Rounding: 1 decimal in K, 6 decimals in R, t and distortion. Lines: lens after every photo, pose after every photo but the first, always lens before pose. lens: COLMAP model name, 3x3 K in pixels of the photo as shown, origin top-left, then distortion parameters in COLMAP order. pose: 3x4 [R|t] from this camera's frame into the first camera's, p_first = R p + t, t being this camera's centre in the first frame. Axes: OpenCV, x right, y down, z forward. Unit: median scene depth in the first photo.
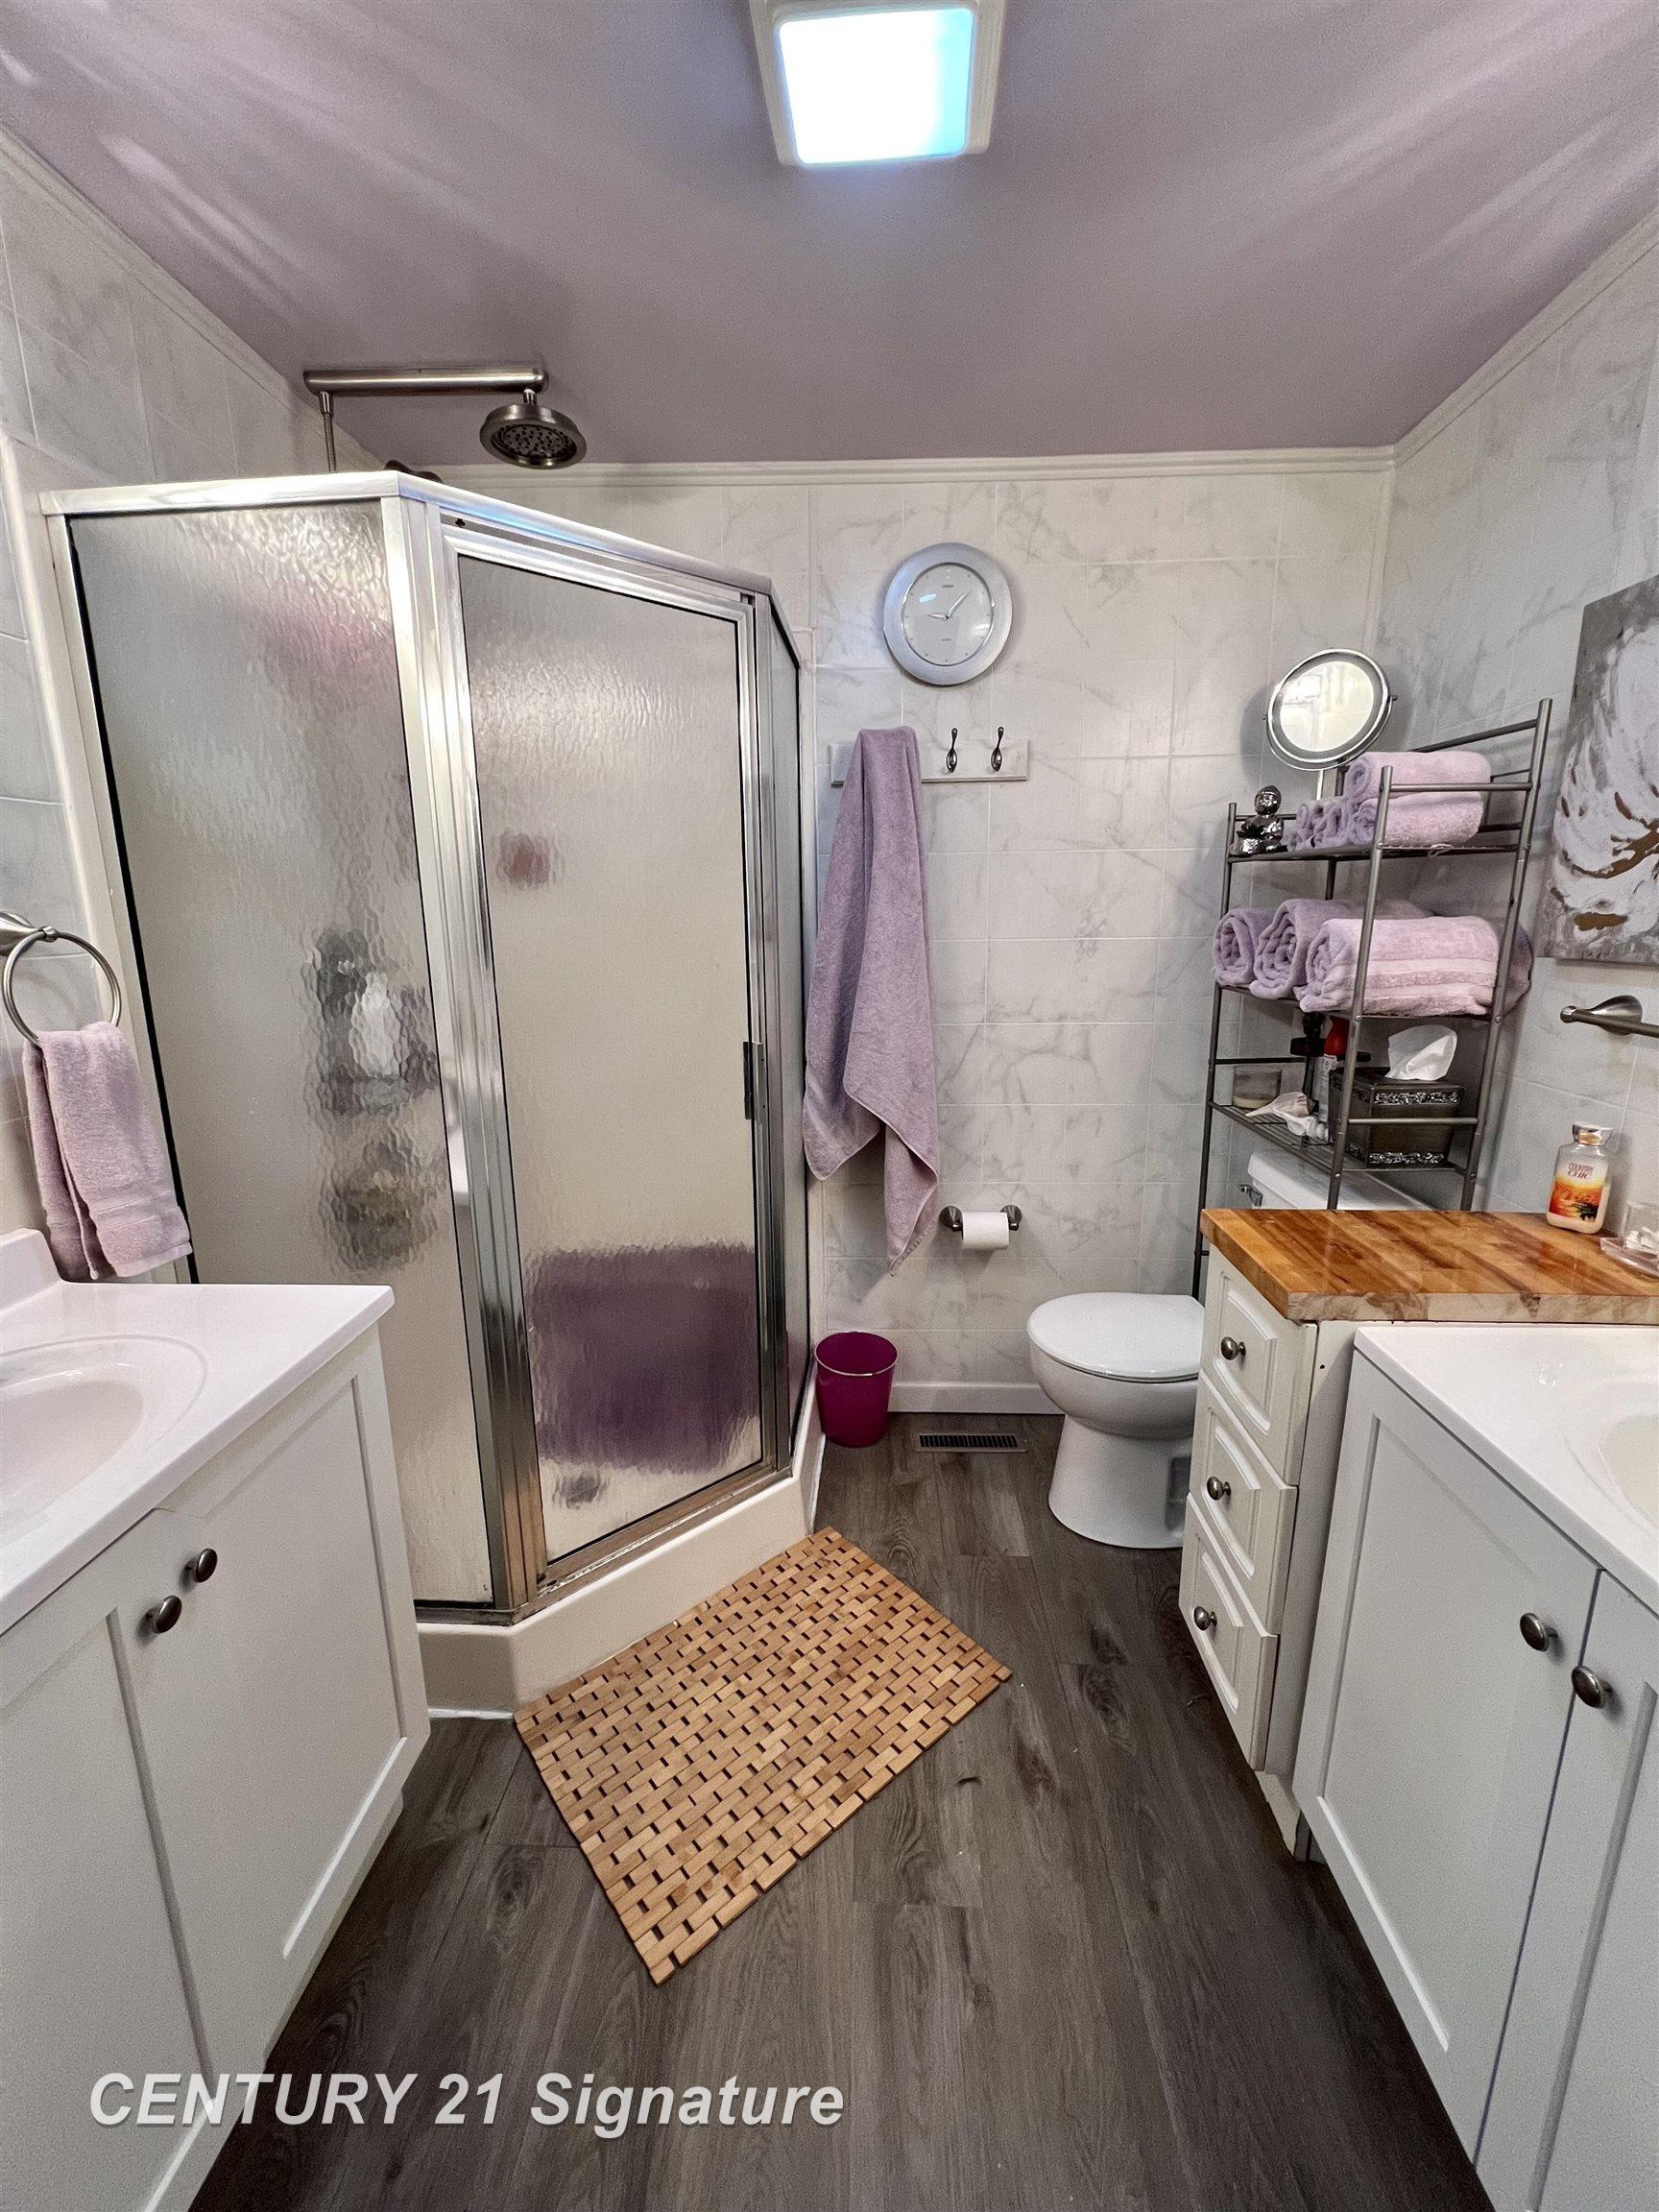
lens RADIAL K [[887.7, 0, 832.7], [0, 887.7, 1111.8], [0, 0, 1]] dist [-0.000238, -0.000141]
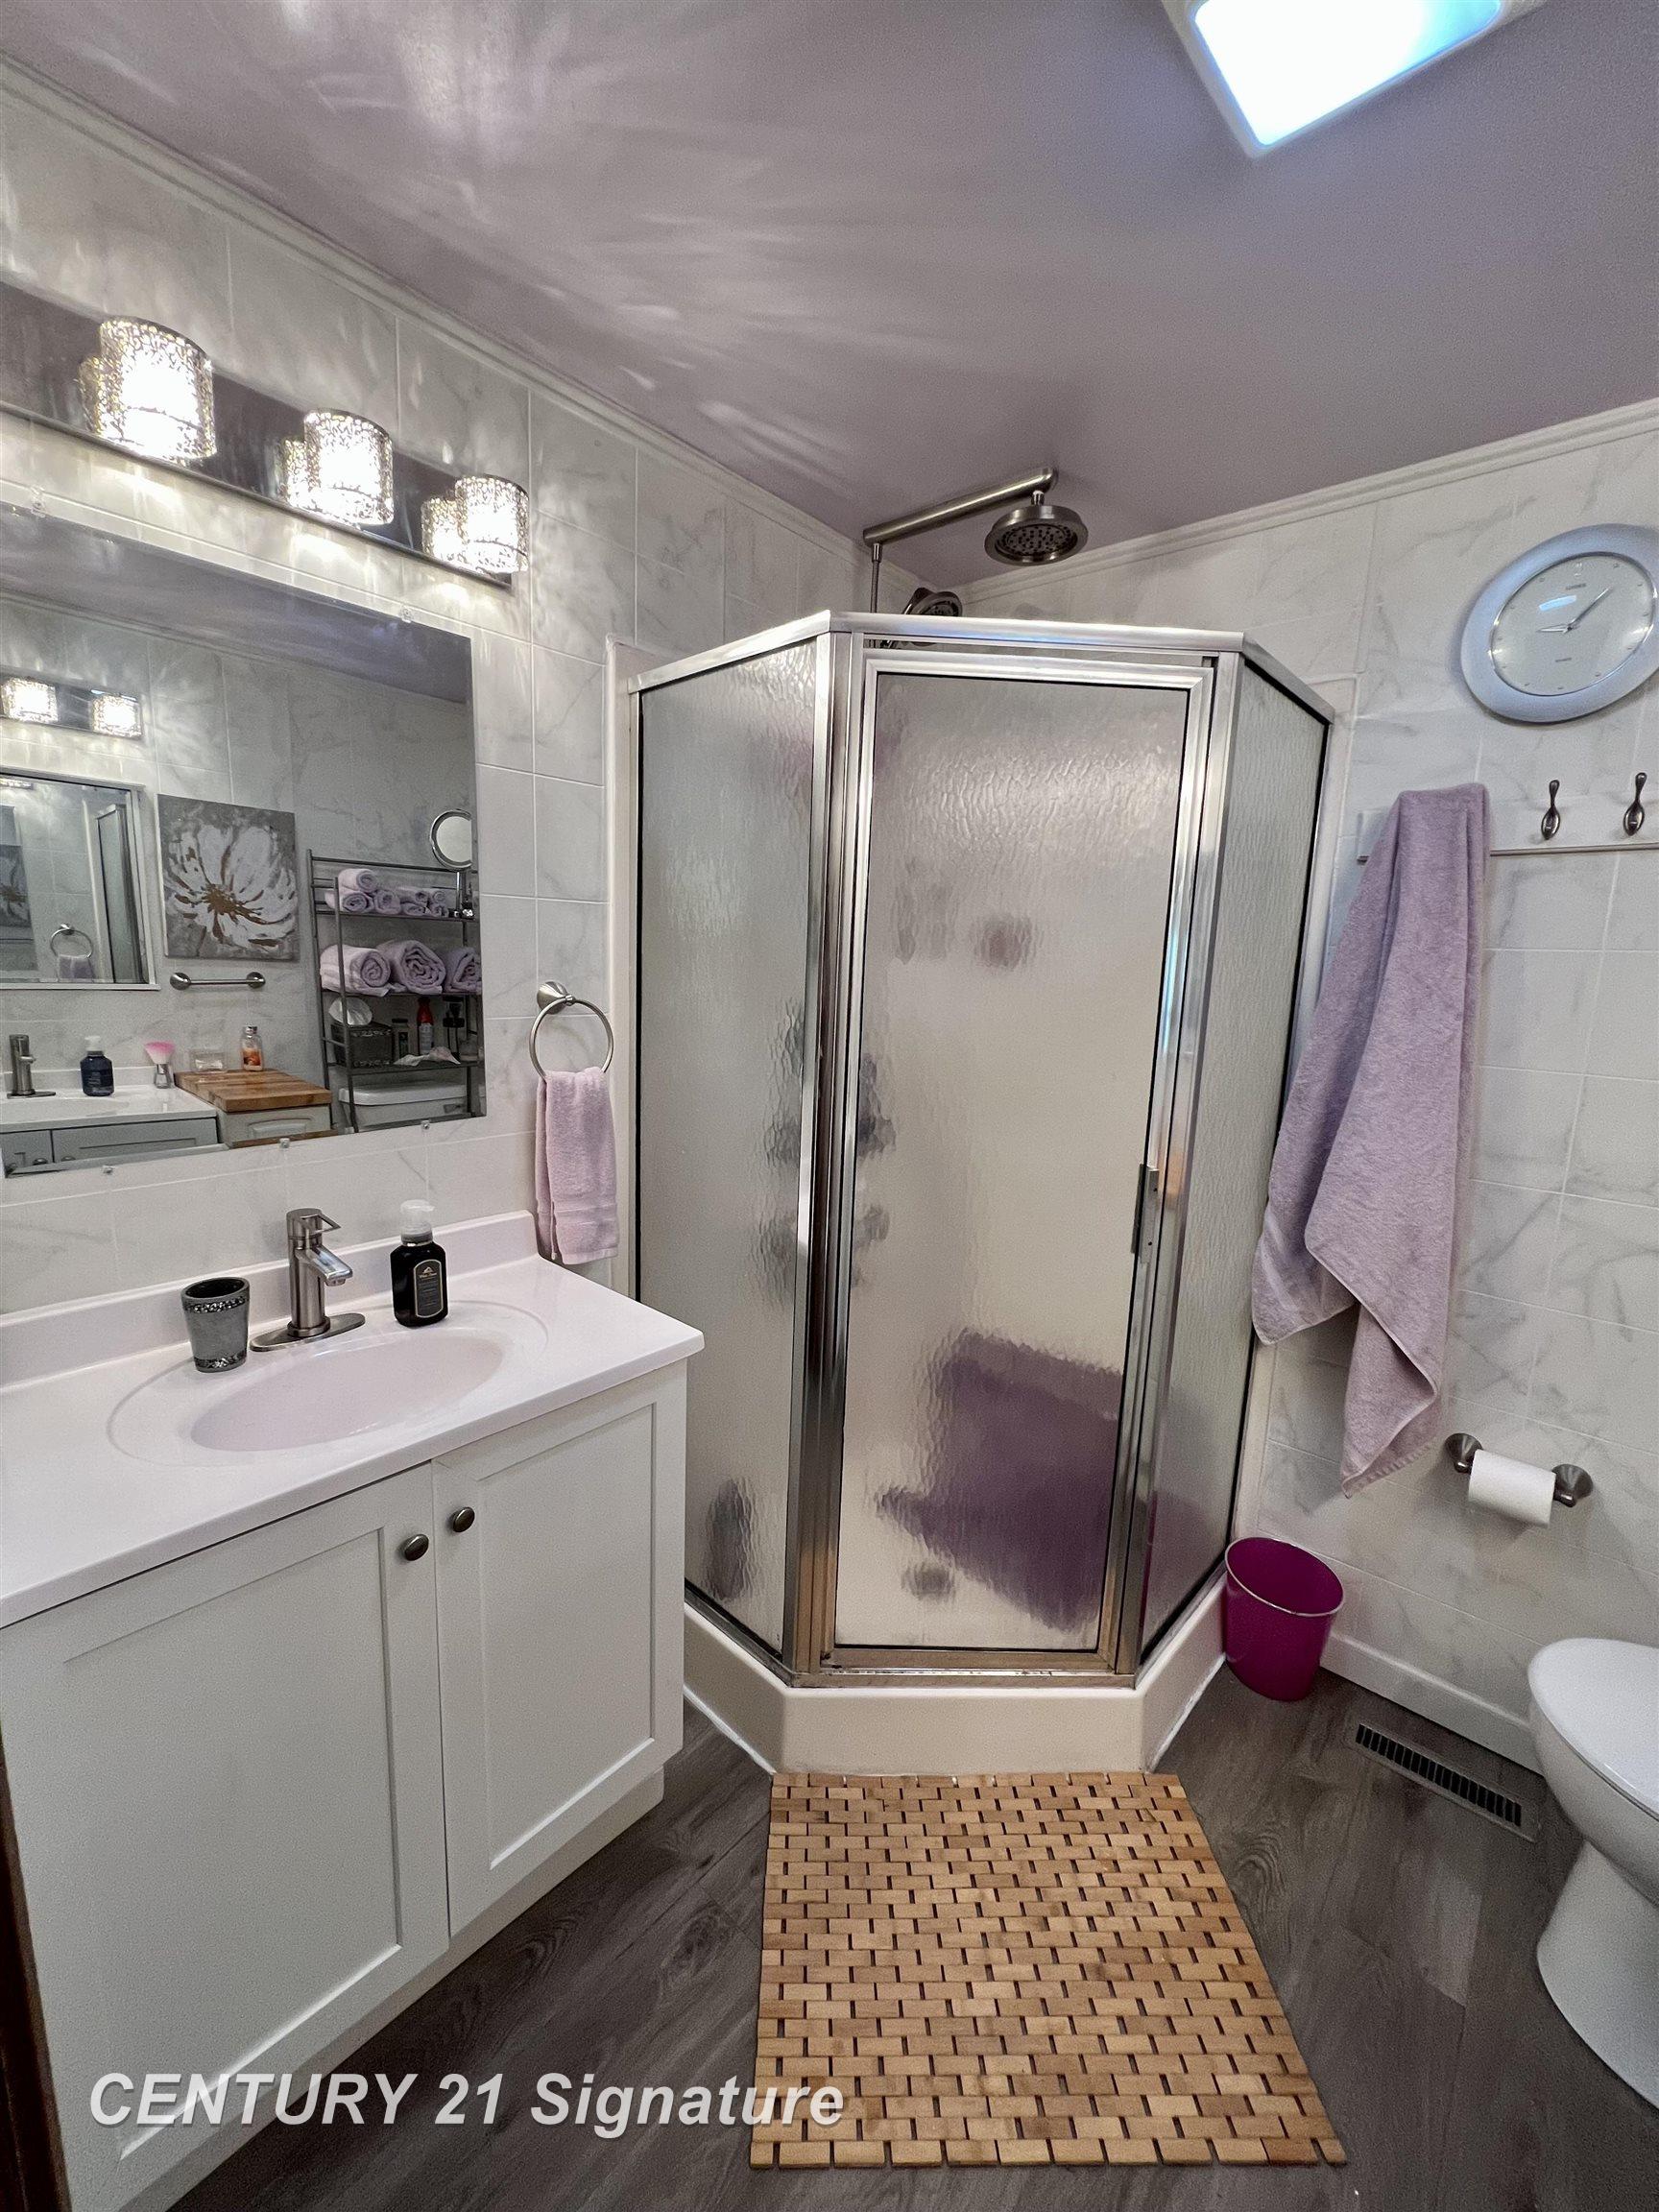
lens RADIAL K [[887.7, 0, 834.1], [0, 887.7, 1108.1], [0, 0, 1]] dist [-0.000238, -0.000141]
pose [[0.774344, 0.145127, -0.615897, 0.191227], [-0.184694, 0.982796, -0.000626, -0.076590], [0.605211, 0.114237, 0.787826, 0.137542]]
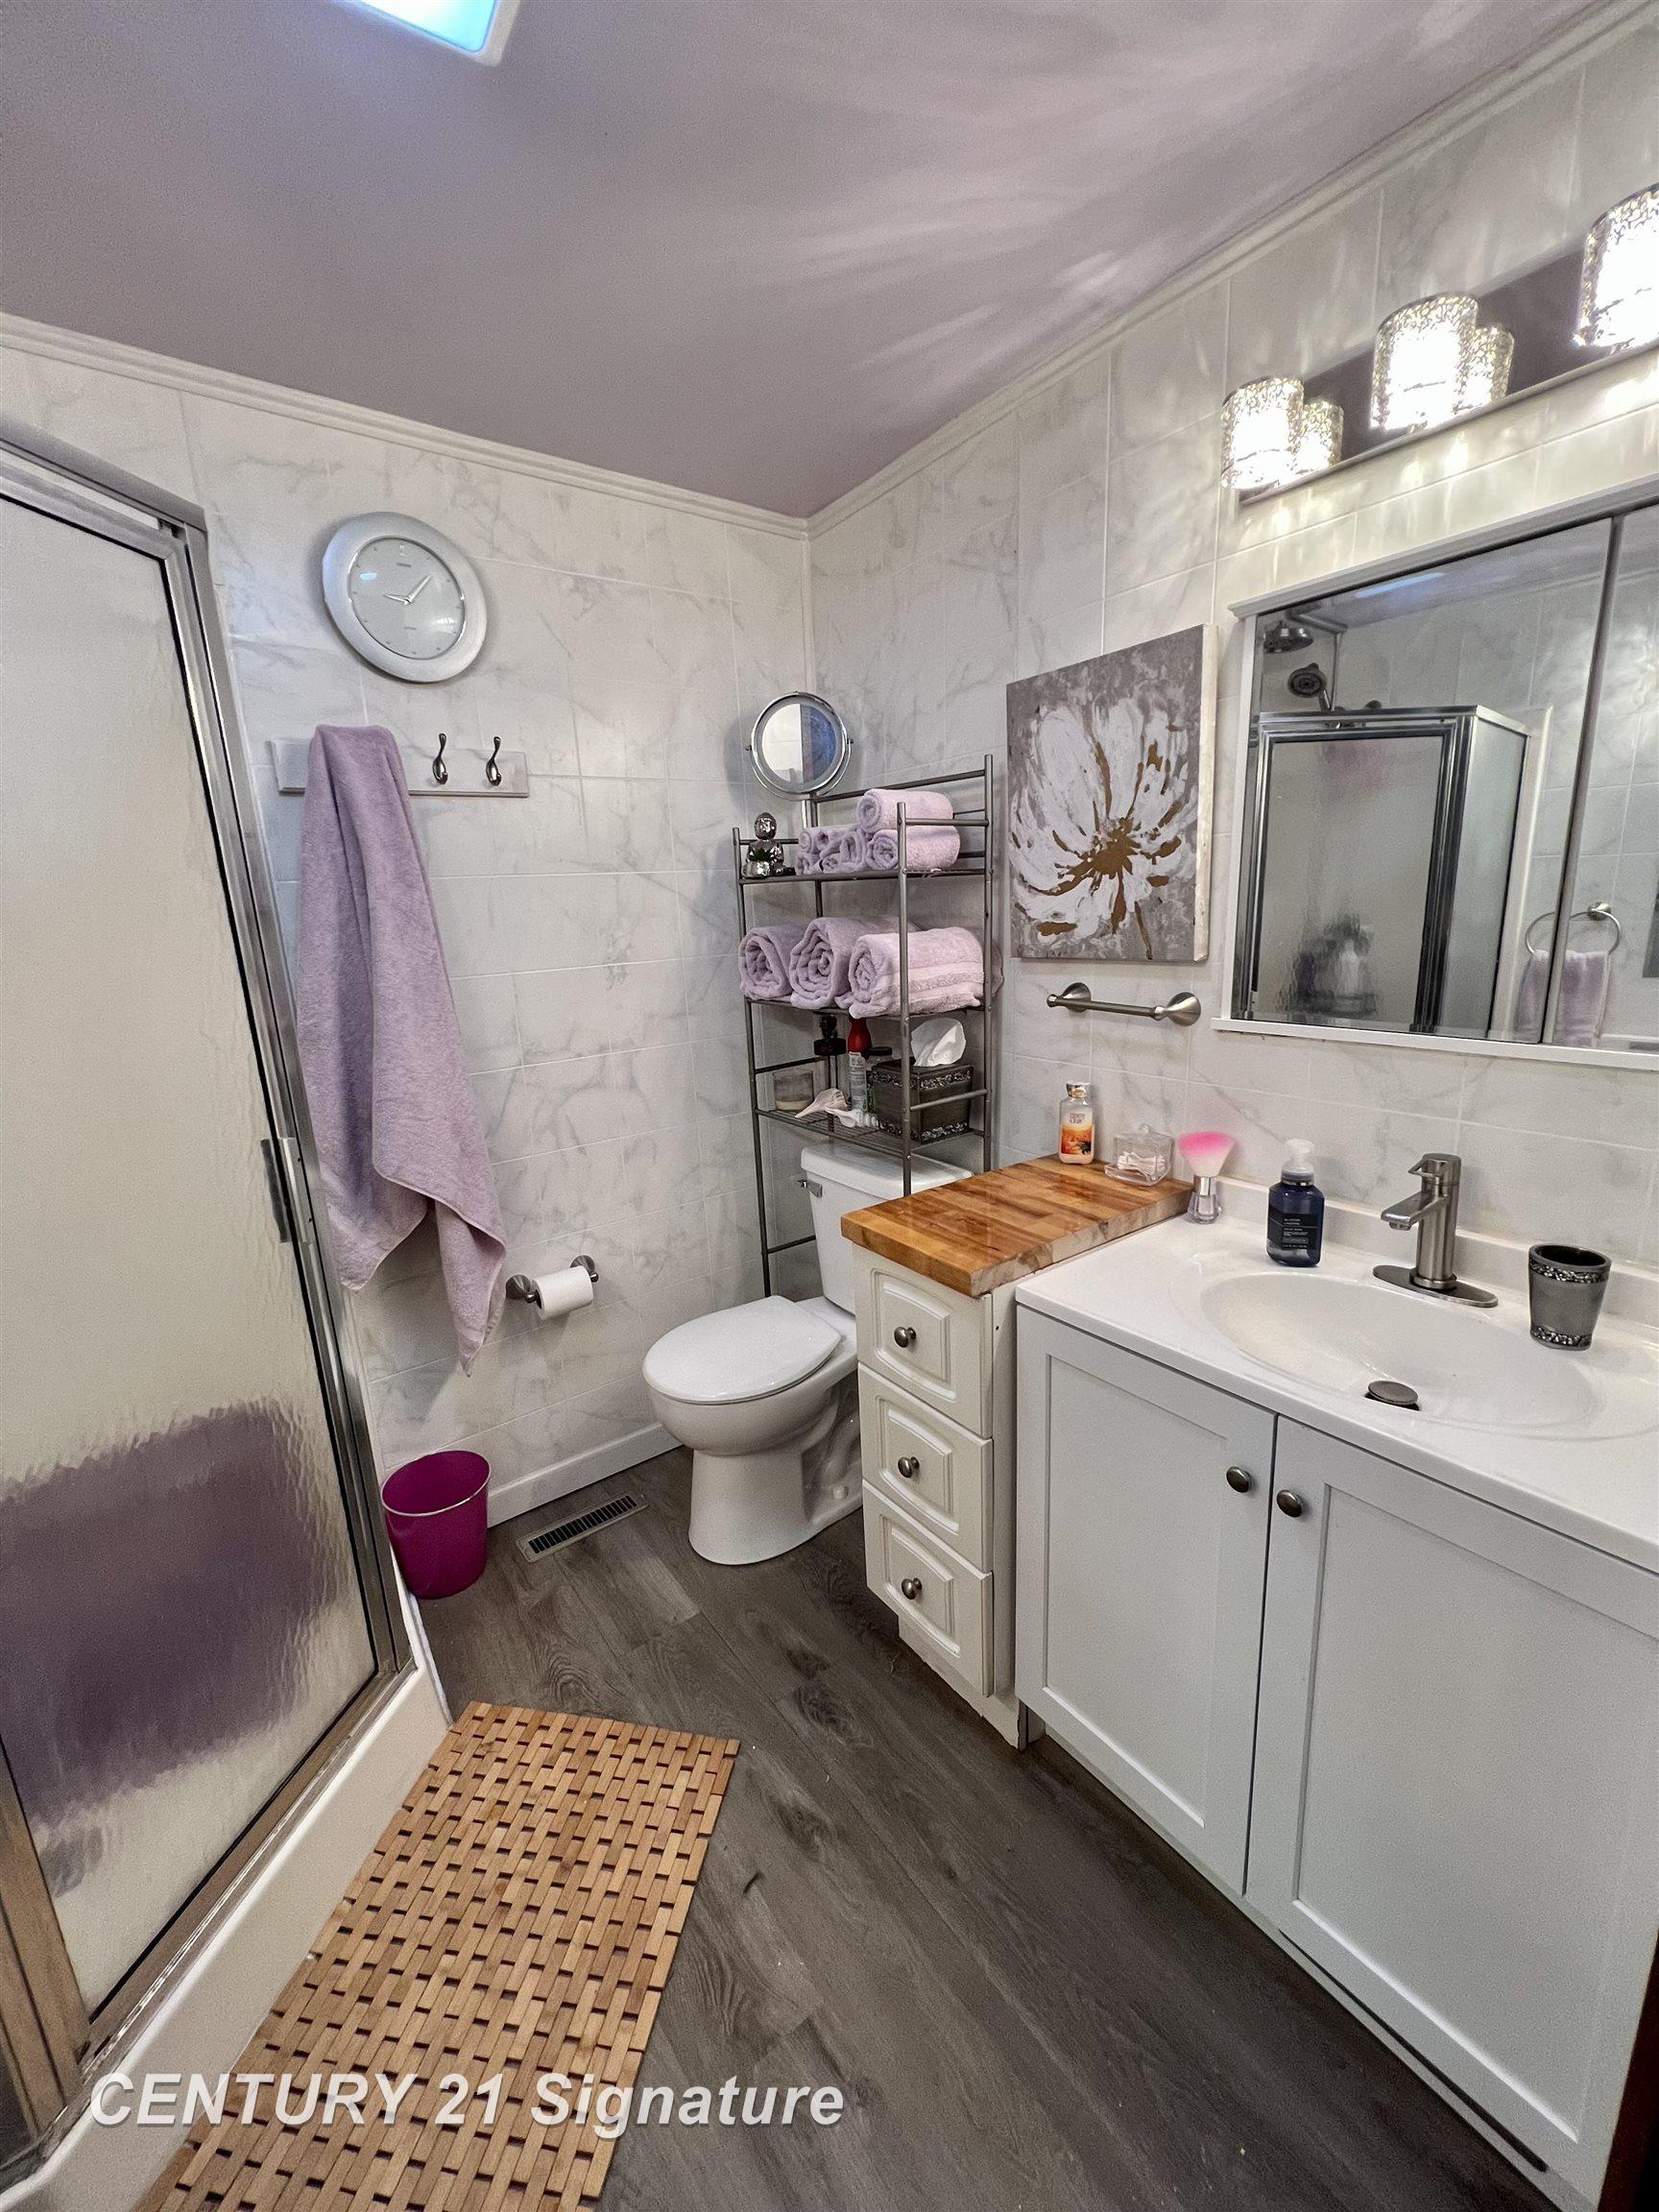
lens RADIAL K [[887.7, 0, 832.2], [0, 887.7, 1110.2], [0, 0, 1]] dist [-0.000238, -0.000141]
pose [[0.778898, -0.168981, 0.603957, -0.171388], [0.178336, 0.982939, 0.045025, -0.051791], [-0.601261, 0.072637, 0.795744, 0.133706]]
